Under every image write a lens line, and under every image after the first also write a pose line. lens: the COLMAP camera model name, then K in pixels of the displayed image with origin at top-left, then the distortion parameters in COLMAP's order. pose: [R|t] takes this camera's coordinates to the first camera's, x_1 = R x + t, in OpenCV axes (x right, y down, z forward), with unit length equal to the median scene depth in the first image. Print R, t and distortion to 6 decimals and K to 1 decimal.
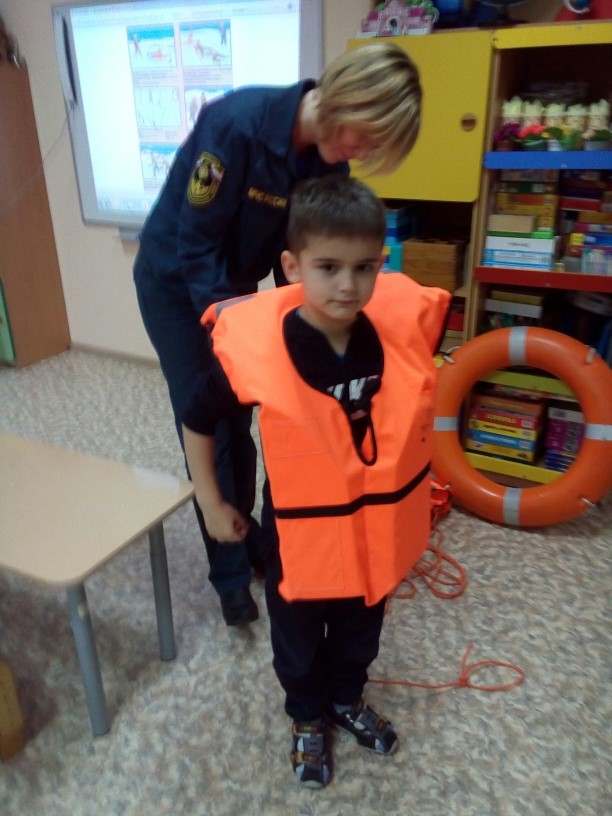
lens RADIAL K [[706.8, 0, 304.5], [0, 706.8, 428.3], [0, 0, 1]] dist [0.001366, -0.005227]
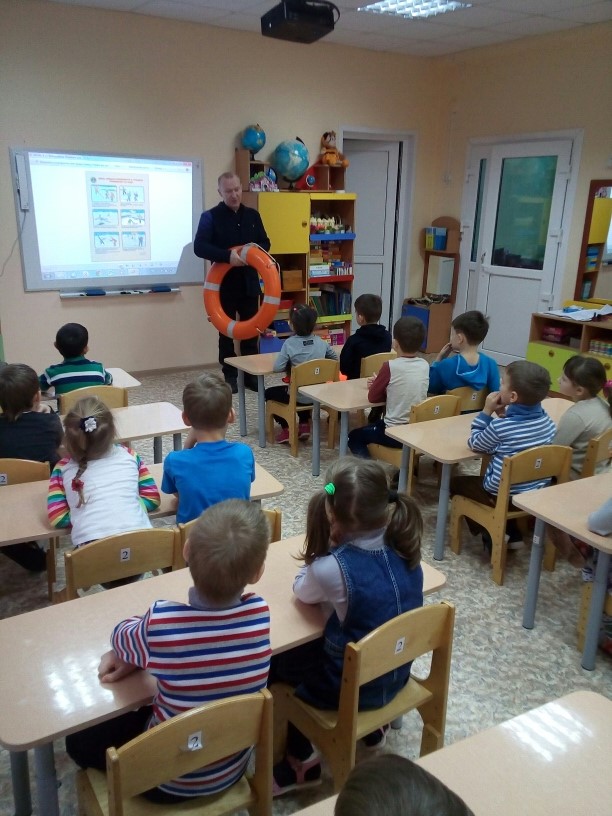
lens RADIAL K [[706.8, 0, 304.5], [0, 706.8, 428.3], [0, 0, 1]] dist [0.001366, -0.005227]
pose [[0.444881, -0.247165, 0.860808, -2.205714], [0.350994, 0.932391, 0.086319, 0.057794], [-0.823944, 0.263737, 0.501556, -0.141588]]
